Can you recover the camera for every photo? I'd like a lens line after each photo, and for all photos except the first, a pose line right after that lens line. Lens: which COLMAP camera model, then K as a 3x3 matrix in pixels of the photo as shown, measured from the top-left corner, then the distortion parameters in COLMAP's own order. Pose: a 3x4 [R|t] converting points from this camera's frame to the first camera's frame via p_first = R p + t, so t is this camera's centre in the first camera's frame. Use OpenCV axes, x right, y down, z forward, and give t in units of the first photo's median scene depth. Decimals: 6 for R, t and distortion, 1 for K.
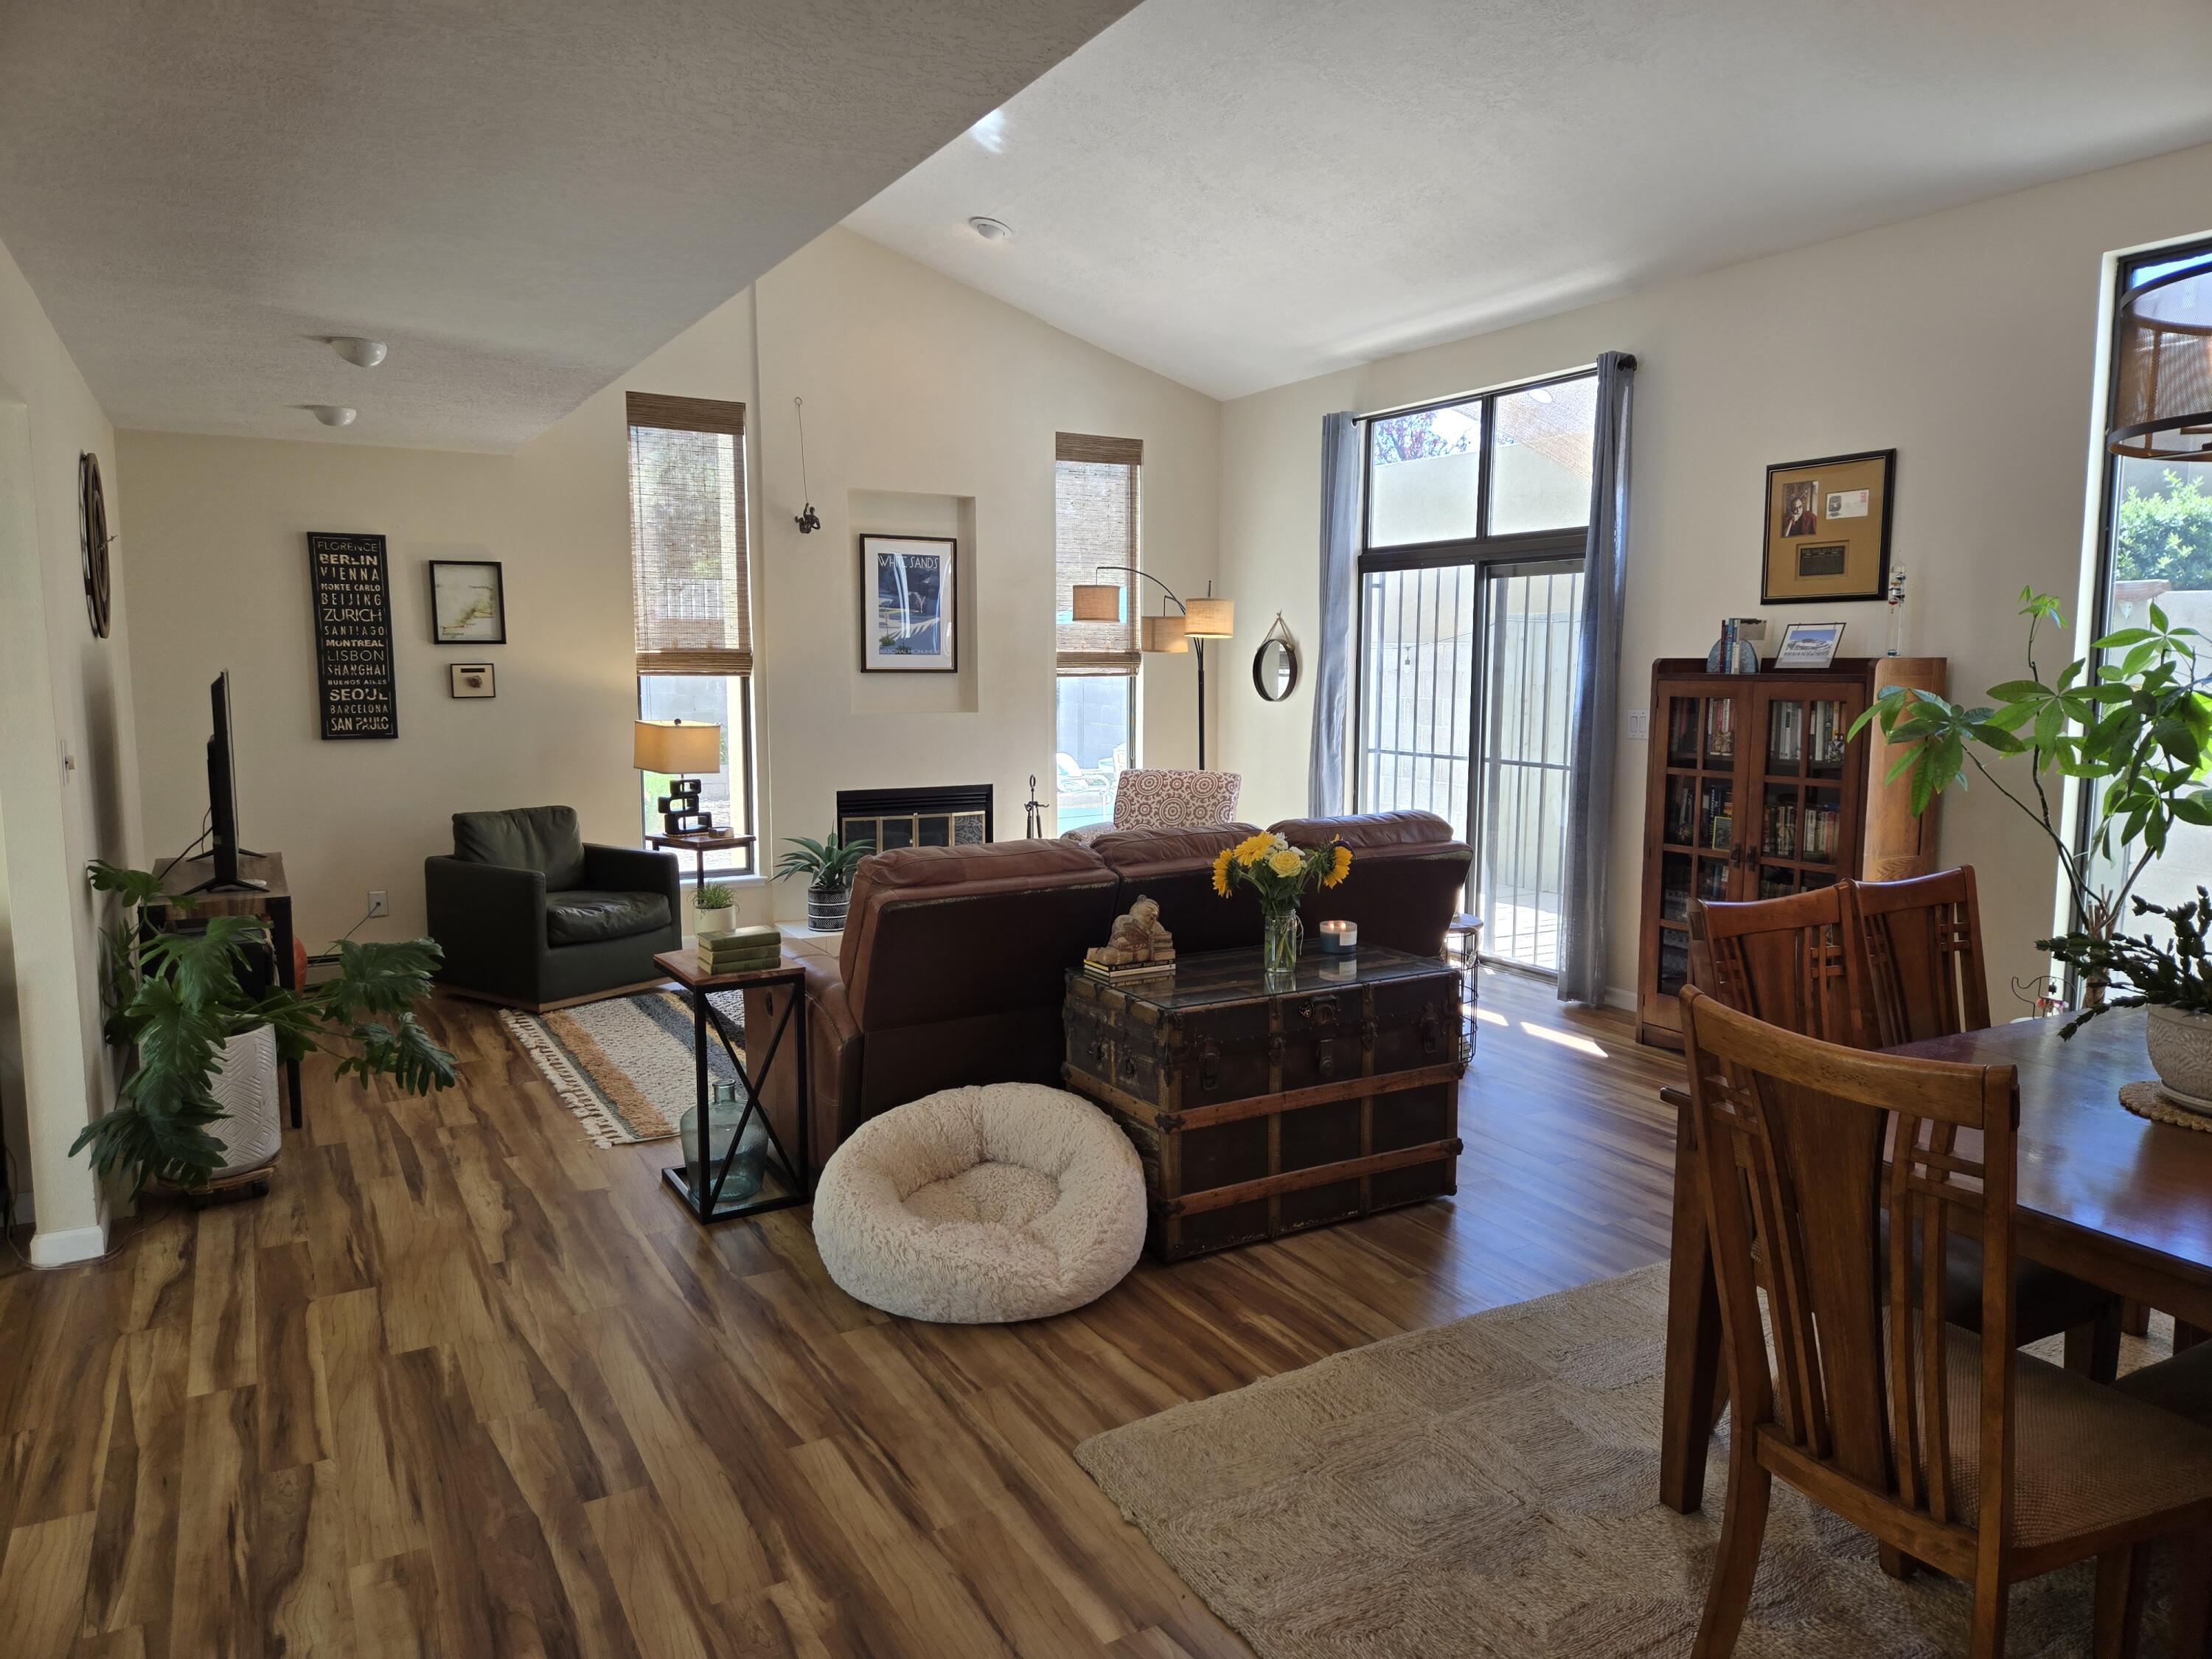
lens RADIAL K [[1478.9, 0, 1110.6], [0, 1478.9, 823.0], [0, 0, 1]] dist [0.075786, -0.070013]
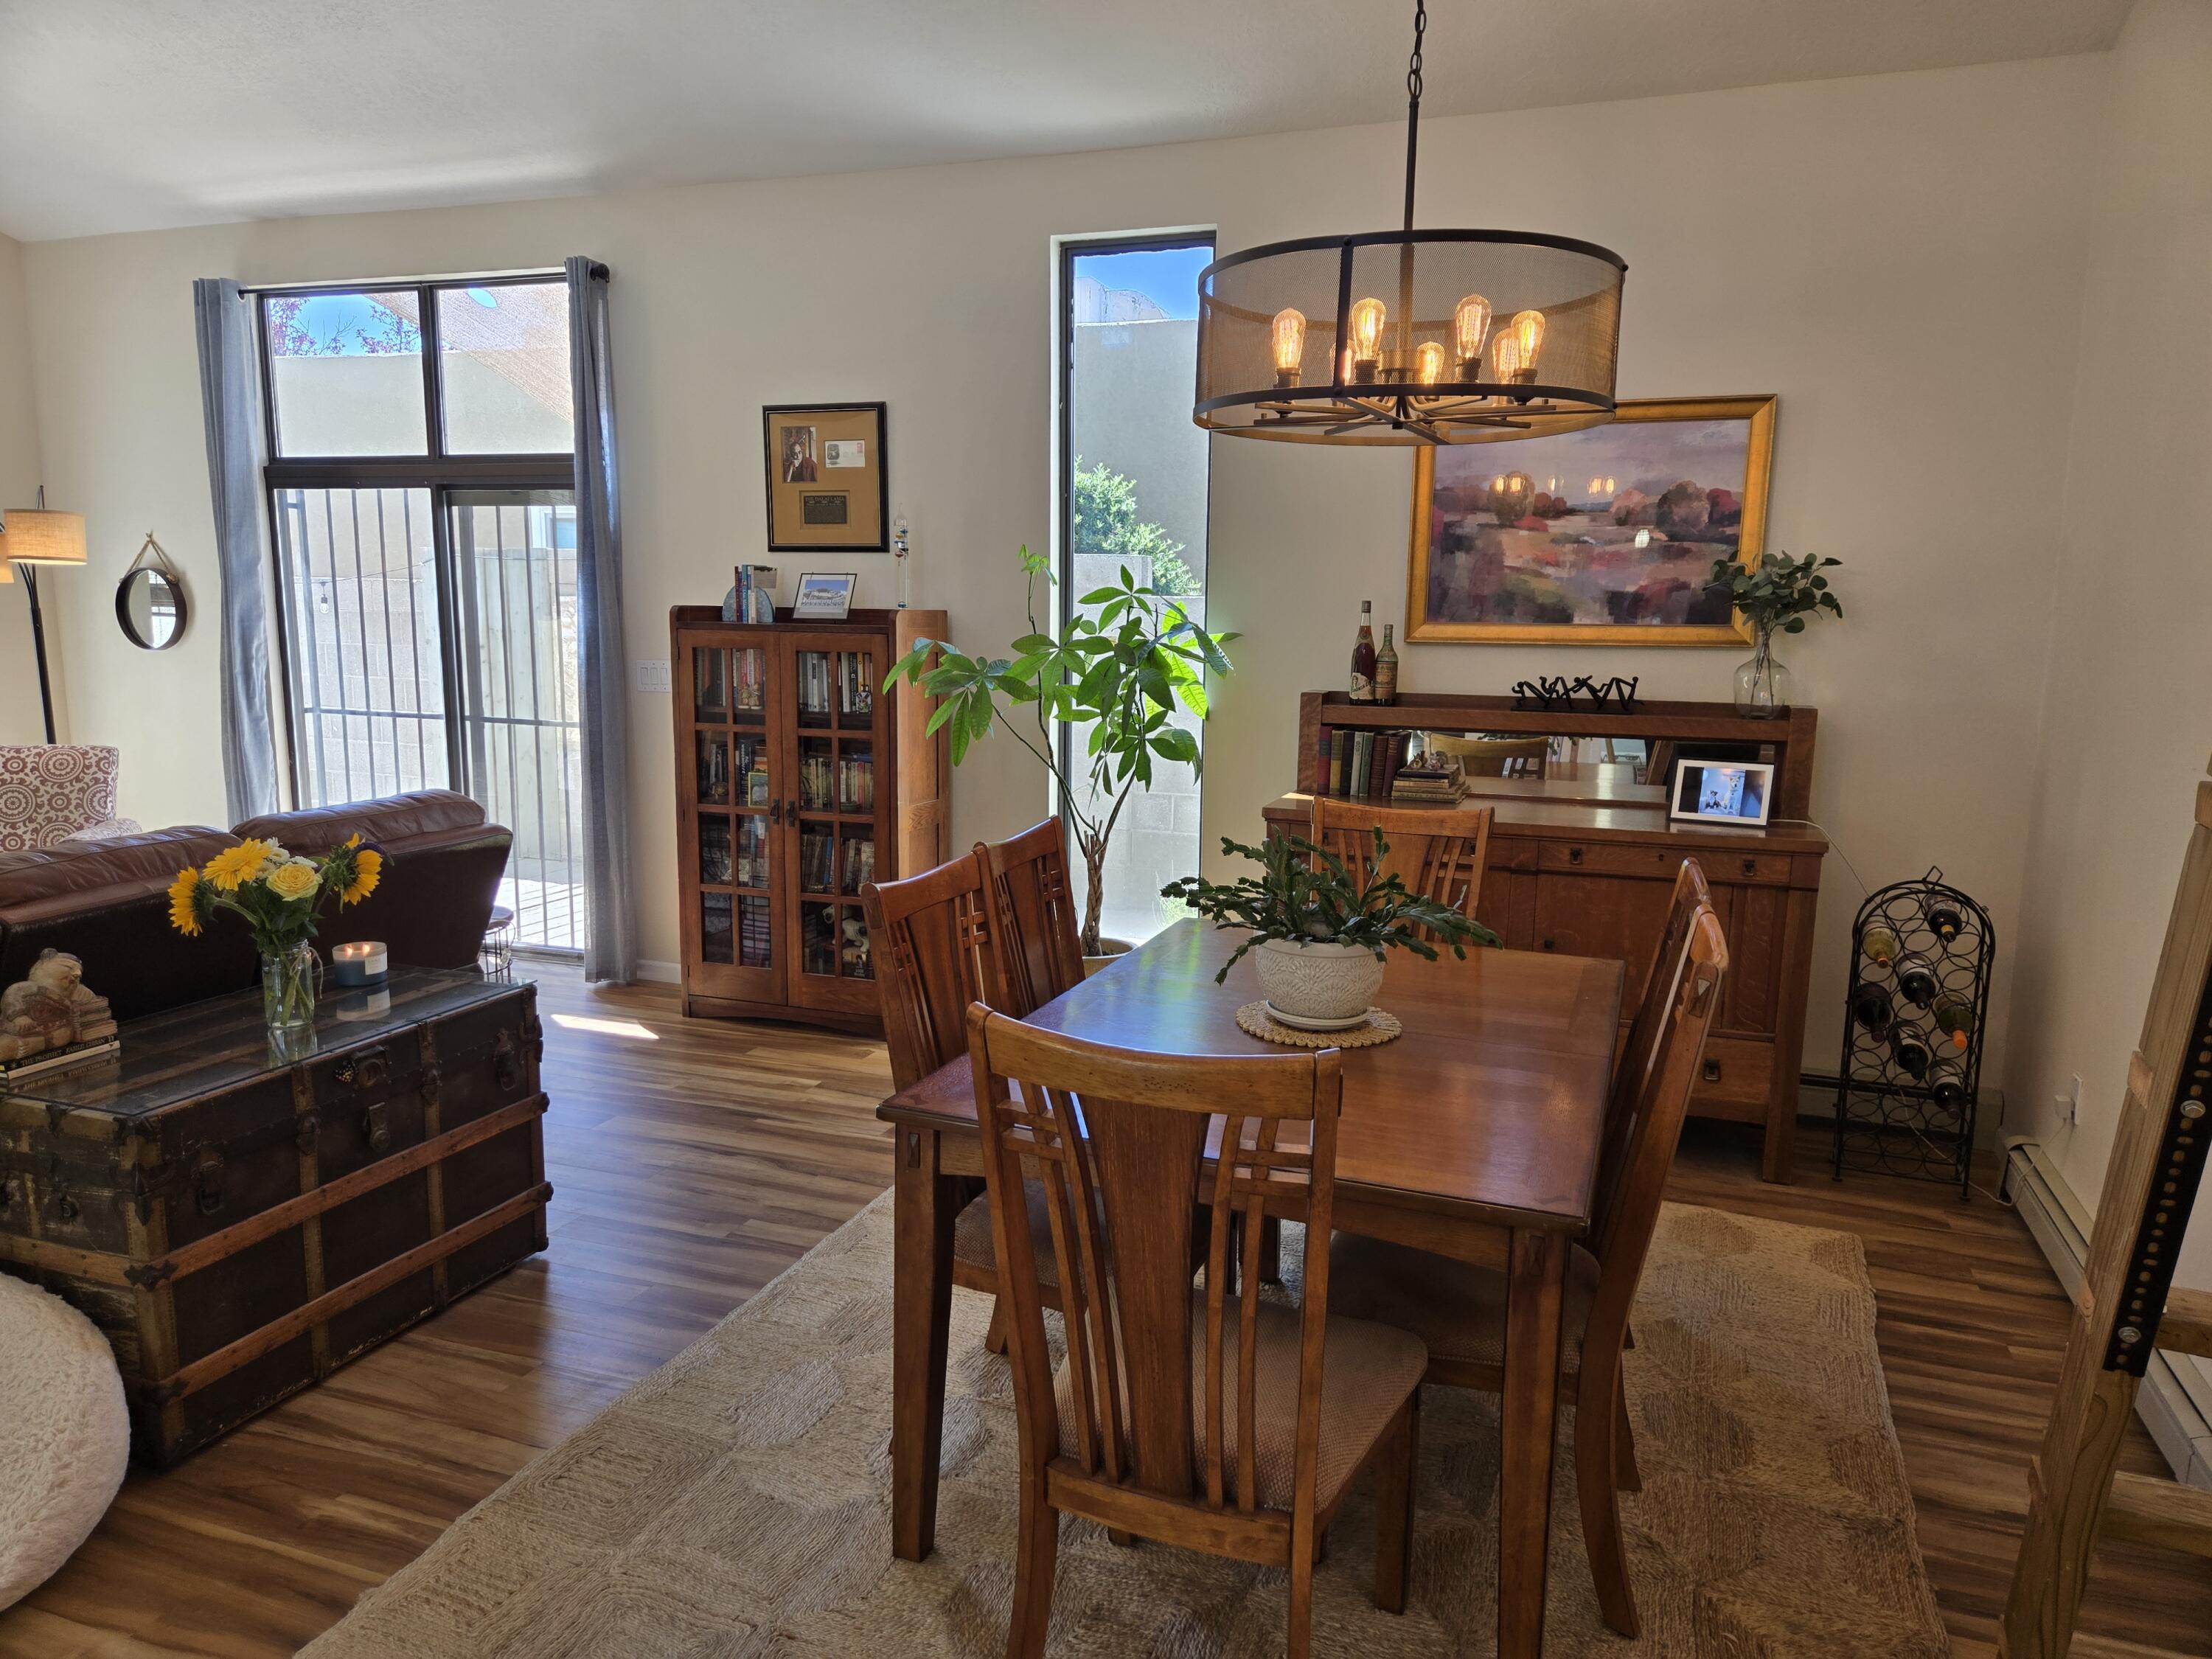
lens RADIAL K [[1478.9, 0, 1120.0], [0, 1478.9, 844.5], [0, 0, 1]] dist [0.075786, -0.070013]
pose [[0.759400, -0.093532, 0.643866, -0.033814], [0.059055, 0.995437, 0.074953, -0.015603], [-0.647938, -0.018896, 0.761459, 0.114336]]
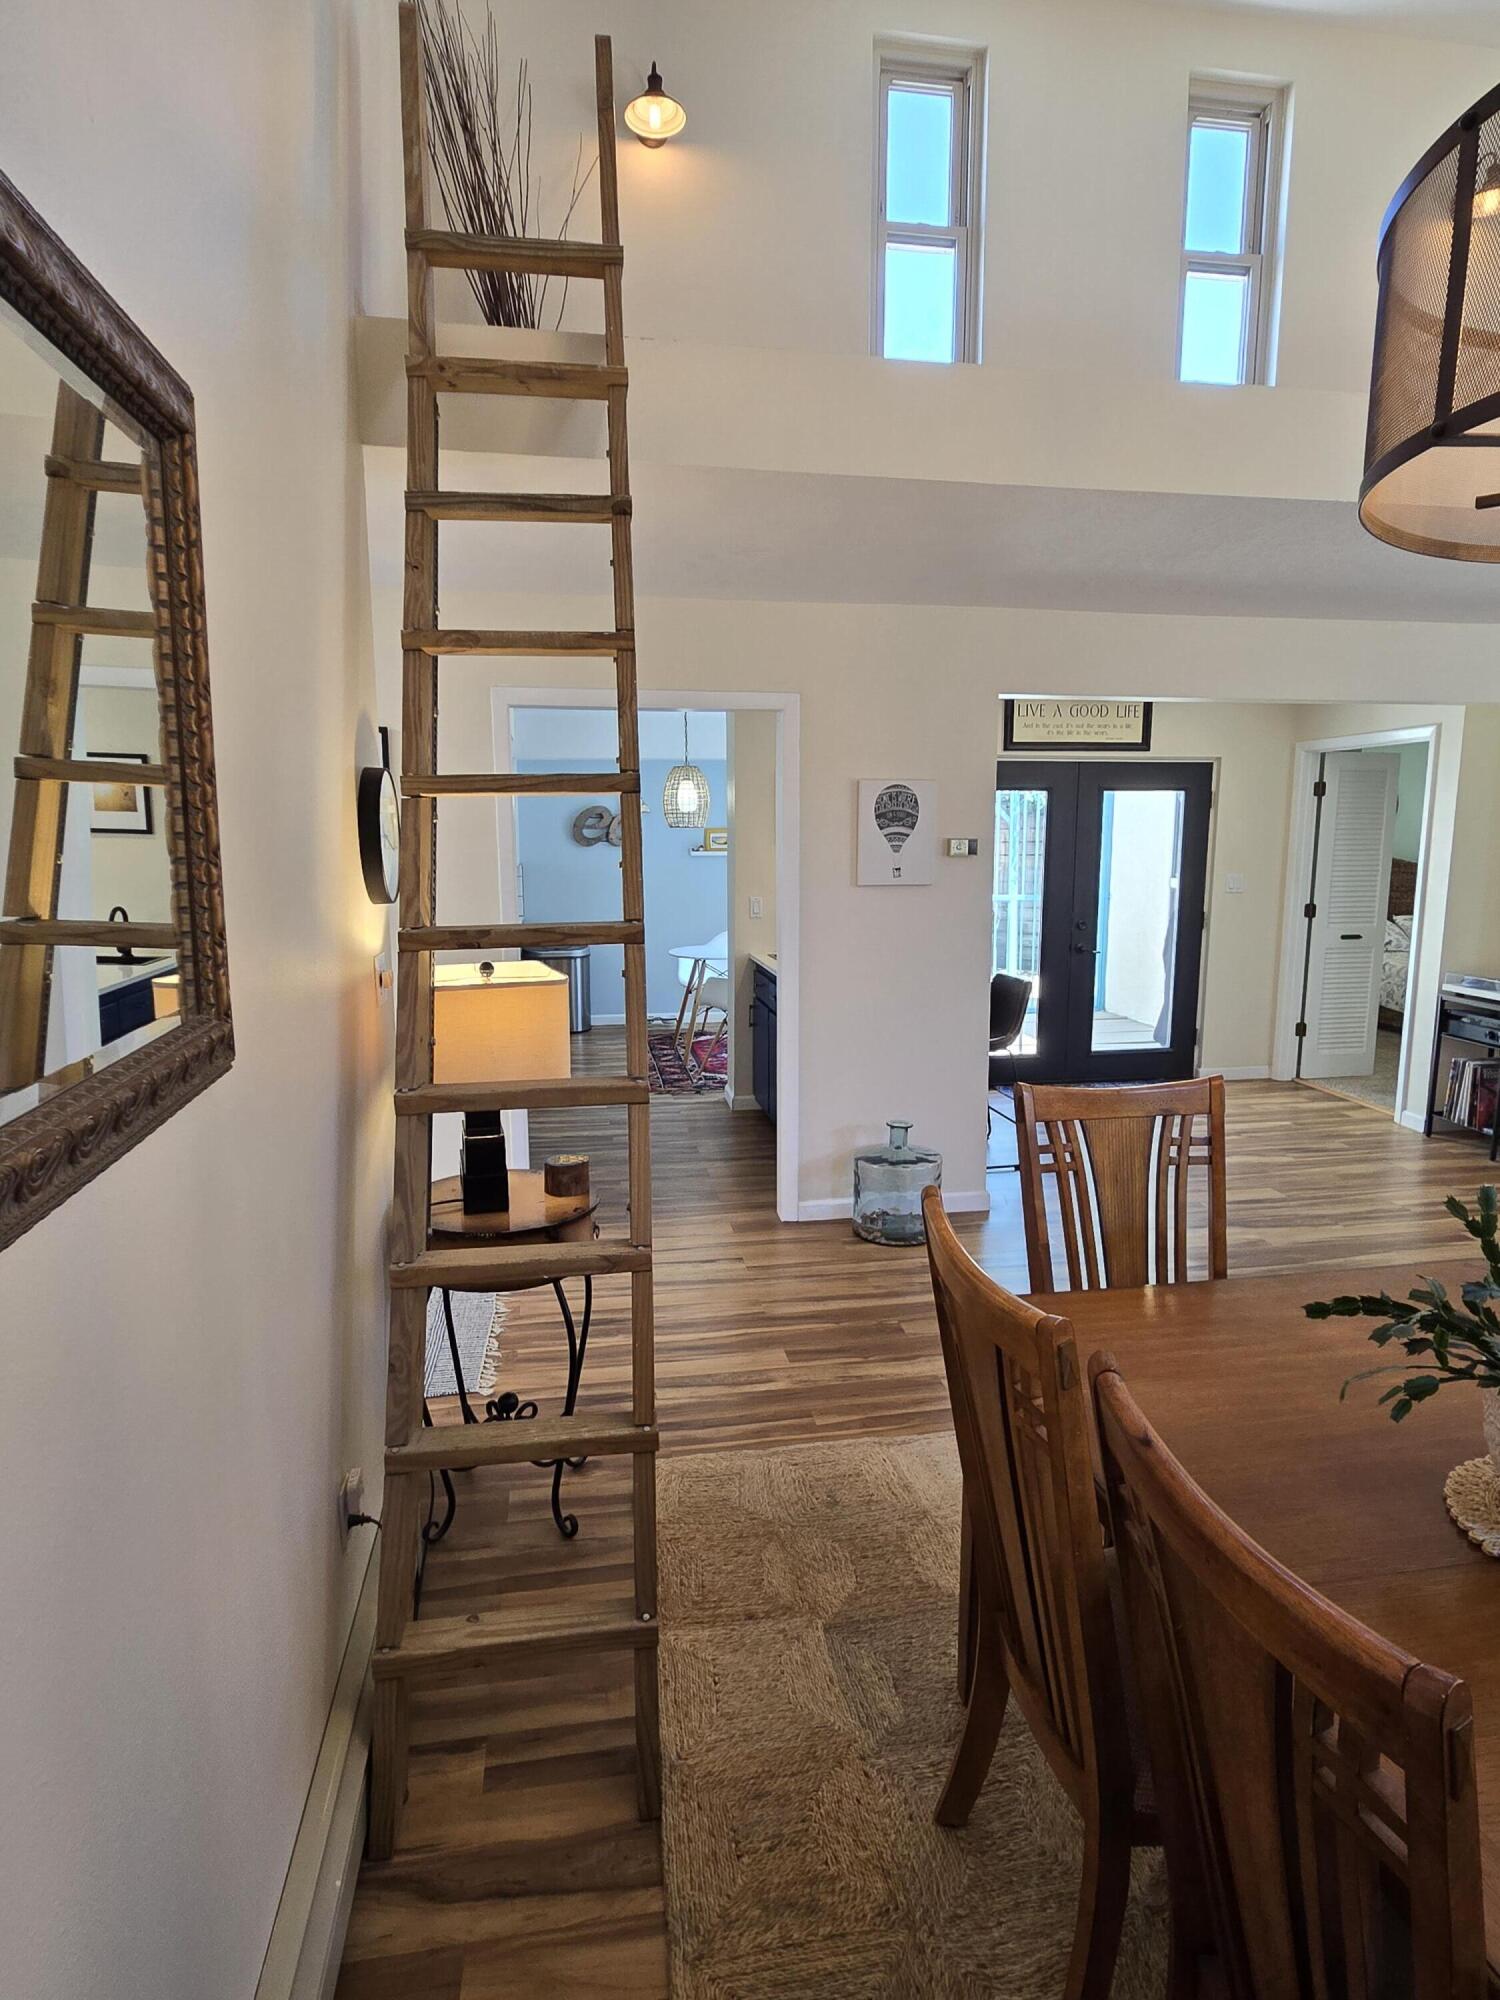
lens RADIAL K [[1113.8, 0, 751.3], [0, 1113.8, 1011.5], [0, 0, 1]] dist [-0.003092, 0.003426]
pose [[-0.344037, 0.148080, -0.927206, 0.591946], [-0.107058, 0.974860, 0.195414, -0.043798], [0.932833, 0.166495, -0.319534, 0.344126]]
